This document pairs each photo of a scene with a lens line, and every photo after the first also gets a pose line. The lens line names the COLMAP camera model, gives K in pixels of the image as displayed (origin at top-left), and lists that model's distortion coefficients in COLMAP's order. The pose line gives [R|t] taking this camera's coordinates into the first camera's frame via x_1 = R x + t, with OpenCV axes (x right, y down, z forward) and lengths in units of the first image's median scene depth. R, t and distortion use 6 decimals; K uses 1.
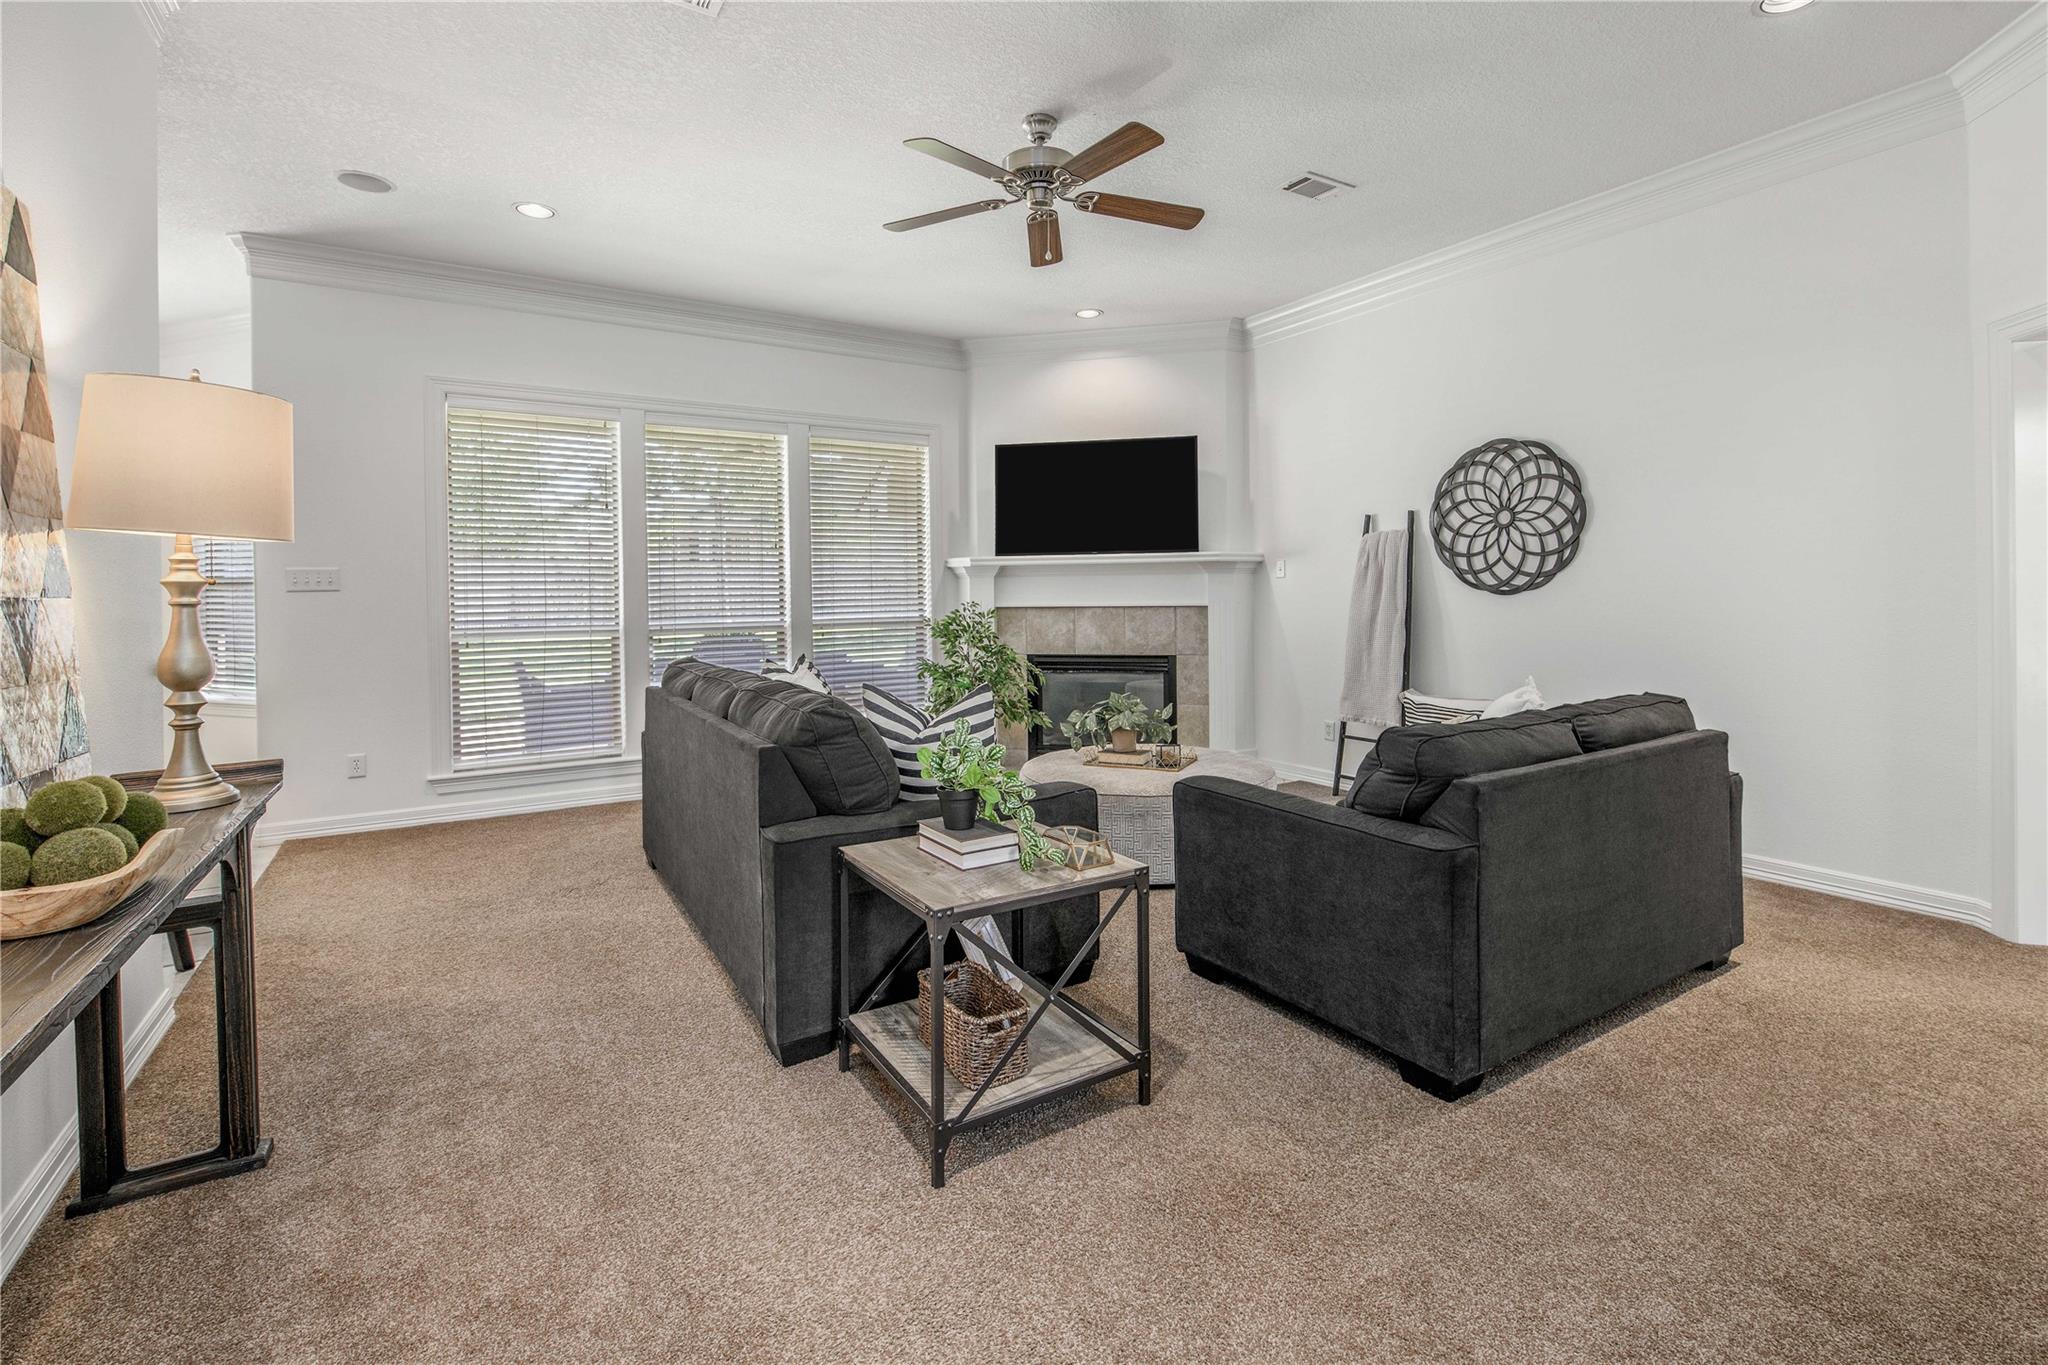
lens RADIAL K [[903.0, 0, 964.2], [0, 903.0, 610.6], [0, 0, 1]] dist [0.012579, -0.006114]
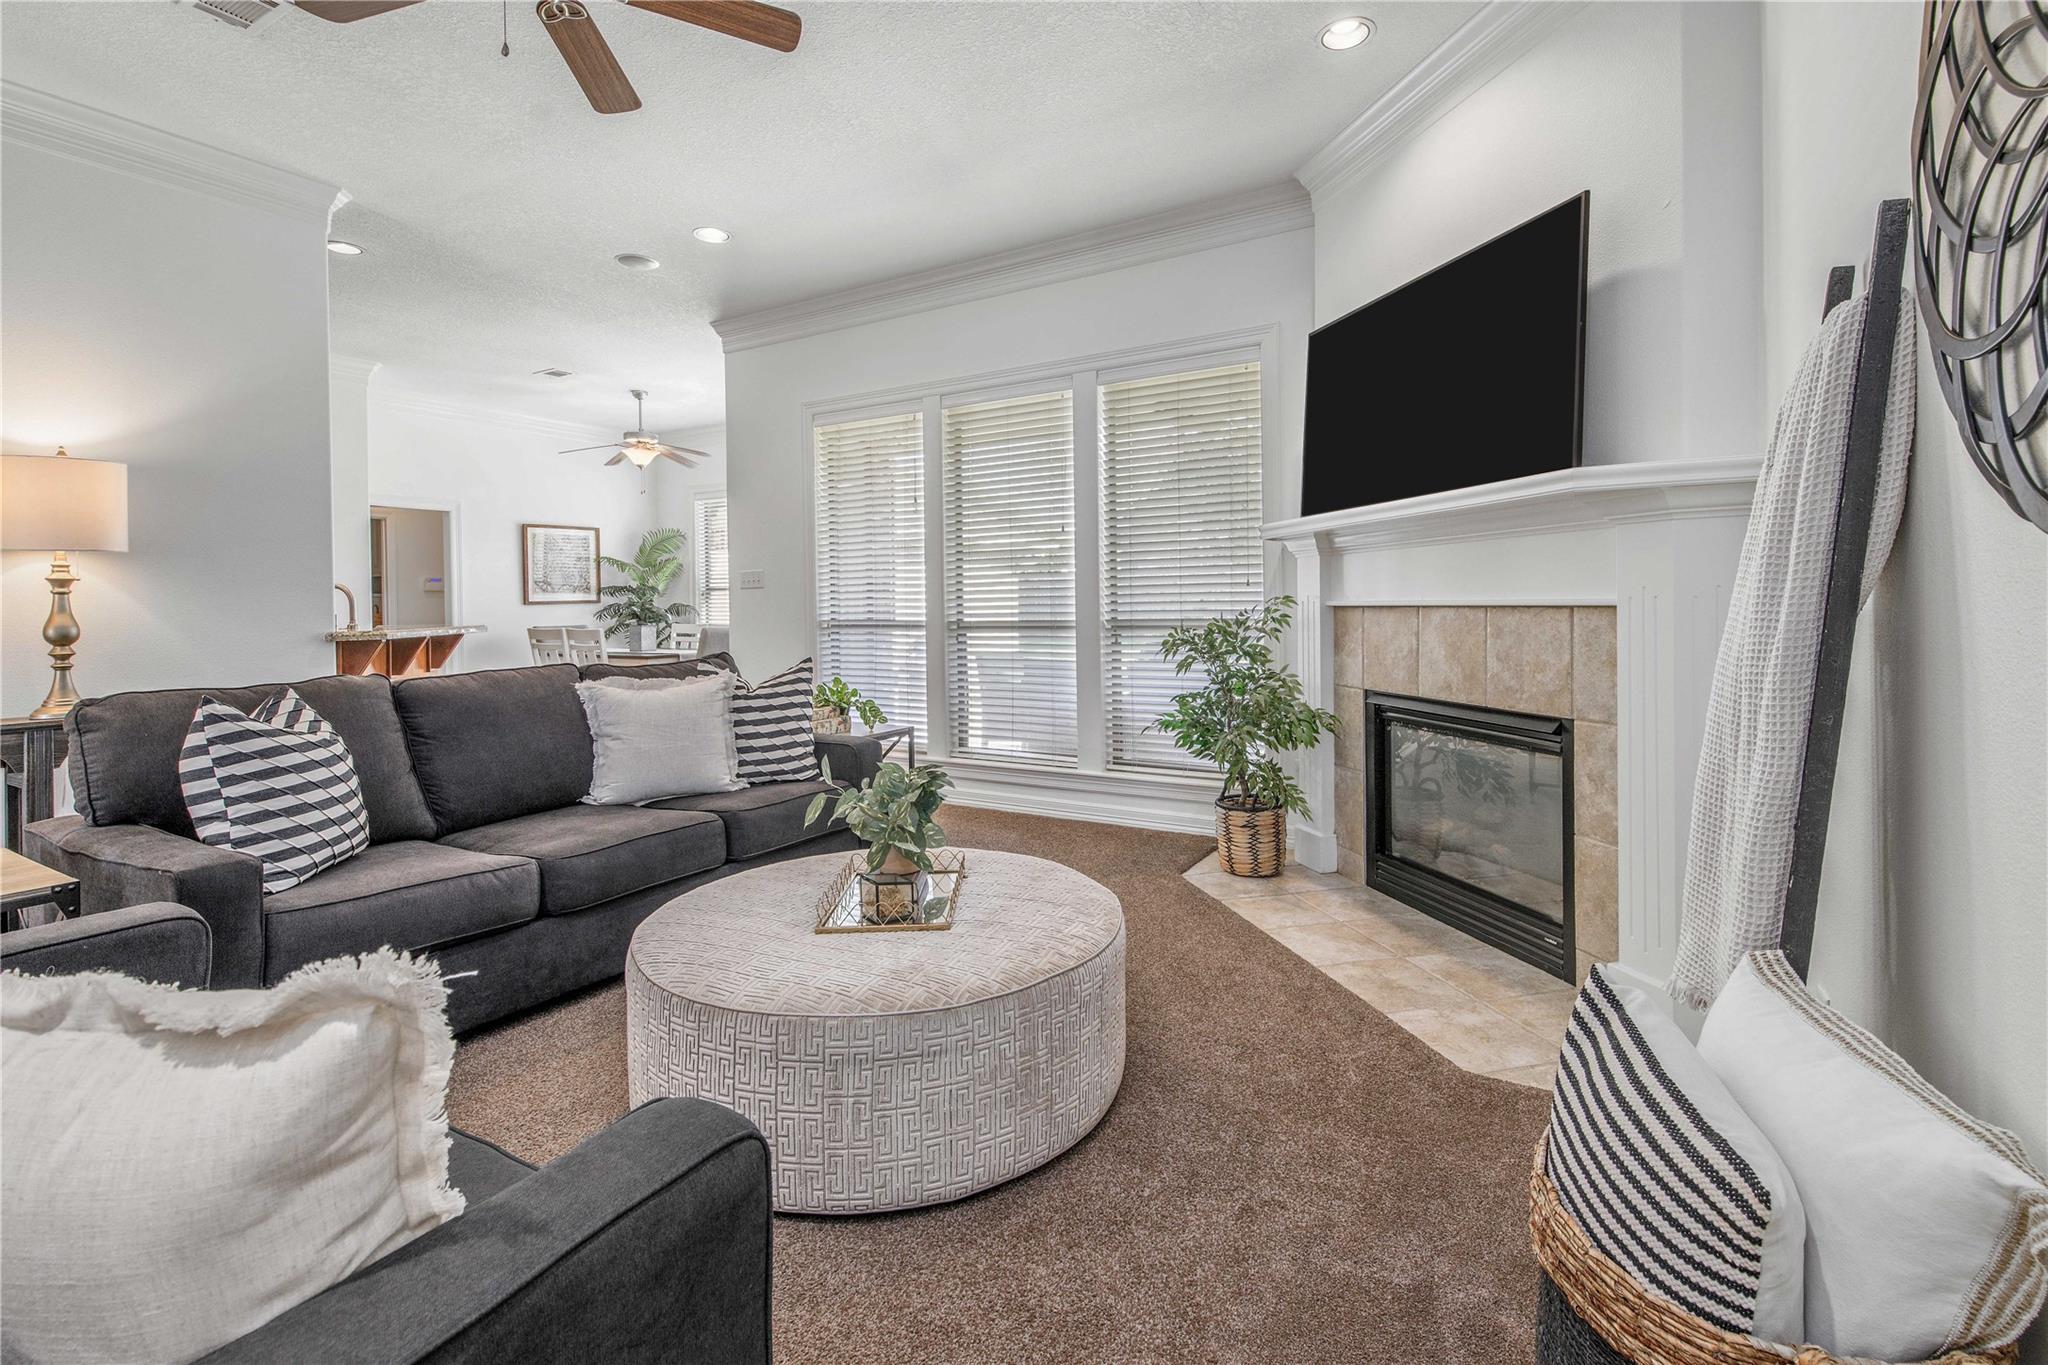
lens RADIAL K [[903.0, 0, 1068.8], [0, 903.0, 623.1], [0, 0, 1]] dist [0.012579, -0.006114]
pose [[0.506082, 0.023924, -0.862154, 0.498171], [-0.012091, 0.999714, 0.020644, -0.002699], [0.862401, -0.000023, 0.506226, 0.589479]]
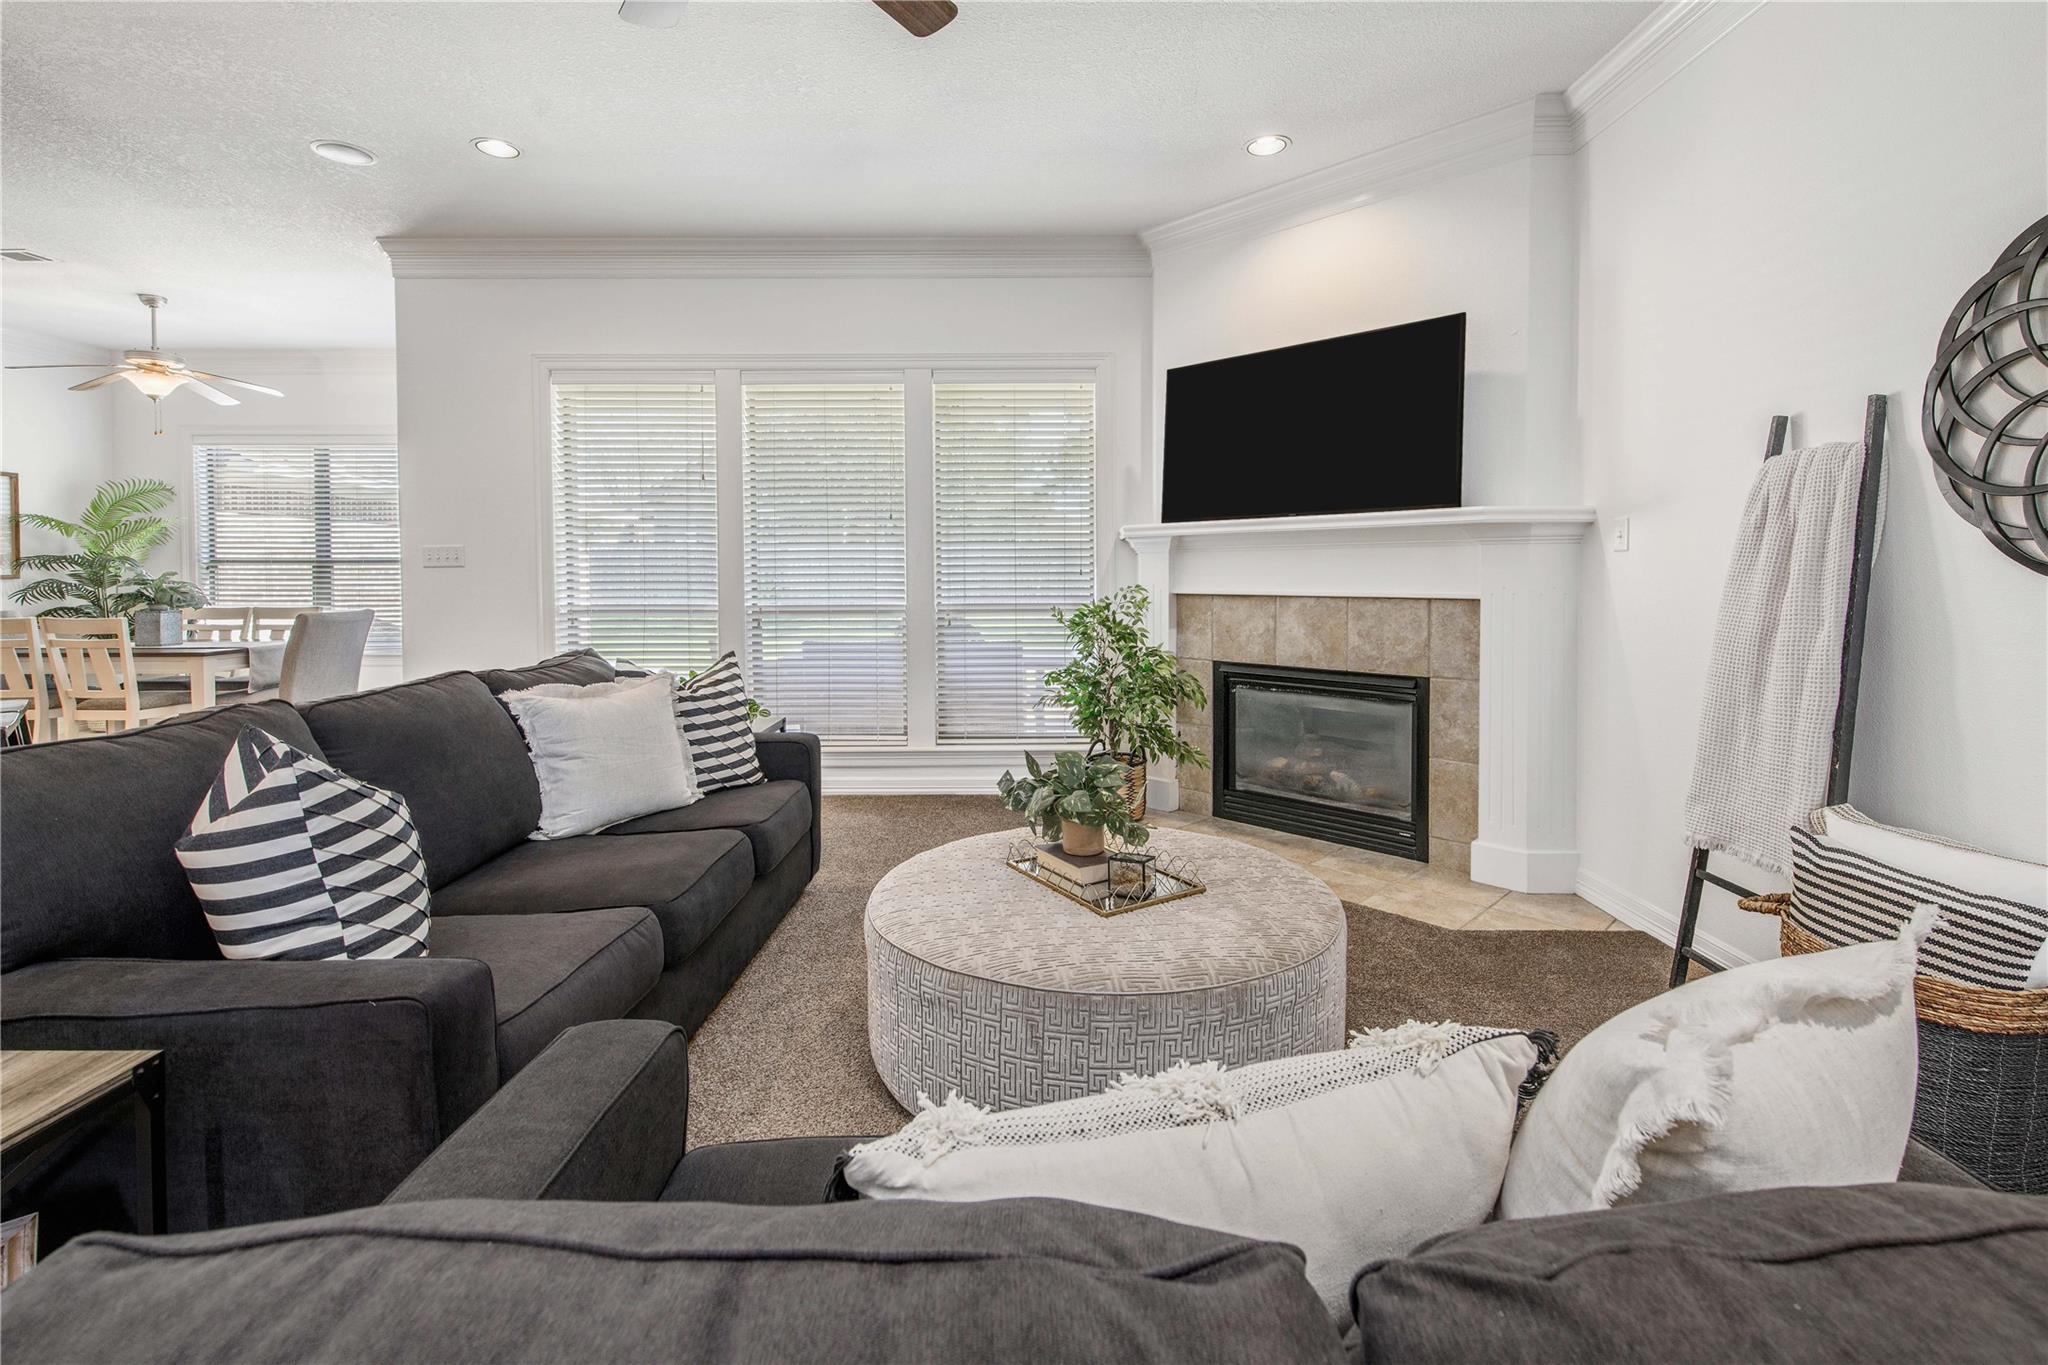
lens RADIAL K [[859.2, 0, 1000.5], [0, 859.2, 598.1], [0, 0, 1]] dist [0.010412, -0.002828]
pose [[0.860230, 0.023275, -0.509374, 0.288380], [-0.015627, 0.999692, 0.019288, -0.011807], [0.509666, -0.008633, 0.860329, 0.355324]]
